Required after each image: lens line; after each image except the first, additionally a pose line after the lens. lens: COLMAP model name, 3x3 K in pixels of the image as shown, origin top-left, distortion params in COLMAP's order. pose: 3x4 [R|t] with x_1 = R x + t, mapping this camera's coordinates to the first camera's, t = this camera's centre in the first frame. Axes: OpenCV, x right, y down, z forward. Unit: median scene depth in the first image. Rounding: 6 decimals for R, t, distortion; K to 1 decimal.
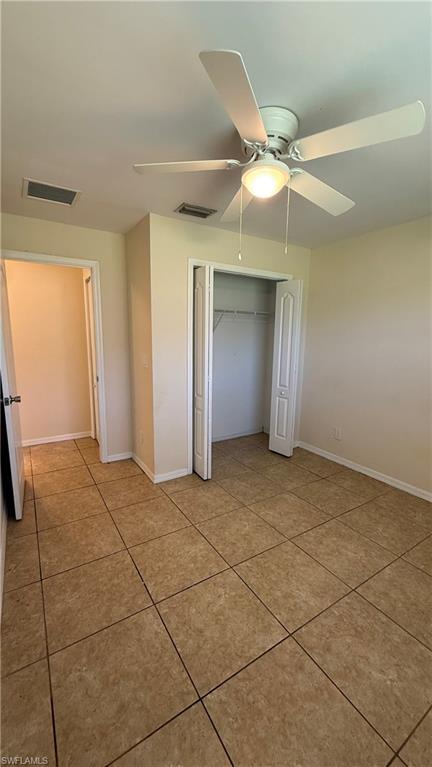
lens RADIAL K [[306.0, 0, 212.6], [0, 306.0, 383.9], [0, 0, 1]] dist [-0.002152, 0.000310]
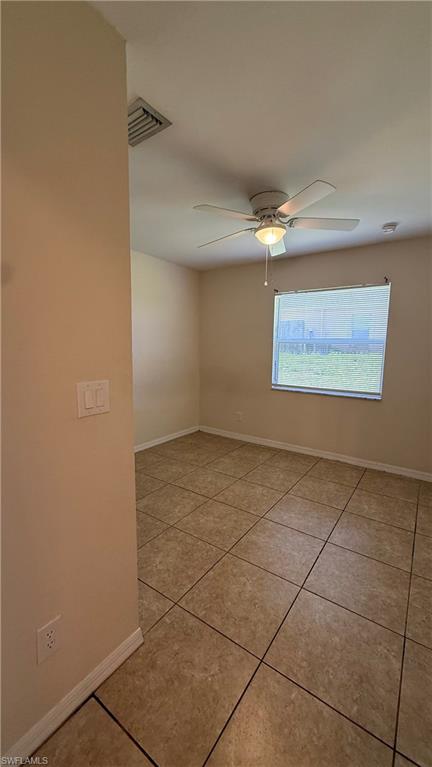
lens RADIAL K [[306.0, 0, 208.6], [0, 306.0, 389.8], [0, 0, 1]] dist [-0.002152, 0.000310]
pose [[-0.377967, -0.160774, 0.911753, -0.949045], [0.133559, 0.965036, 0.225536, -0.245060], [-0.916135, 0.207018, -0.343279, 1.539745]]
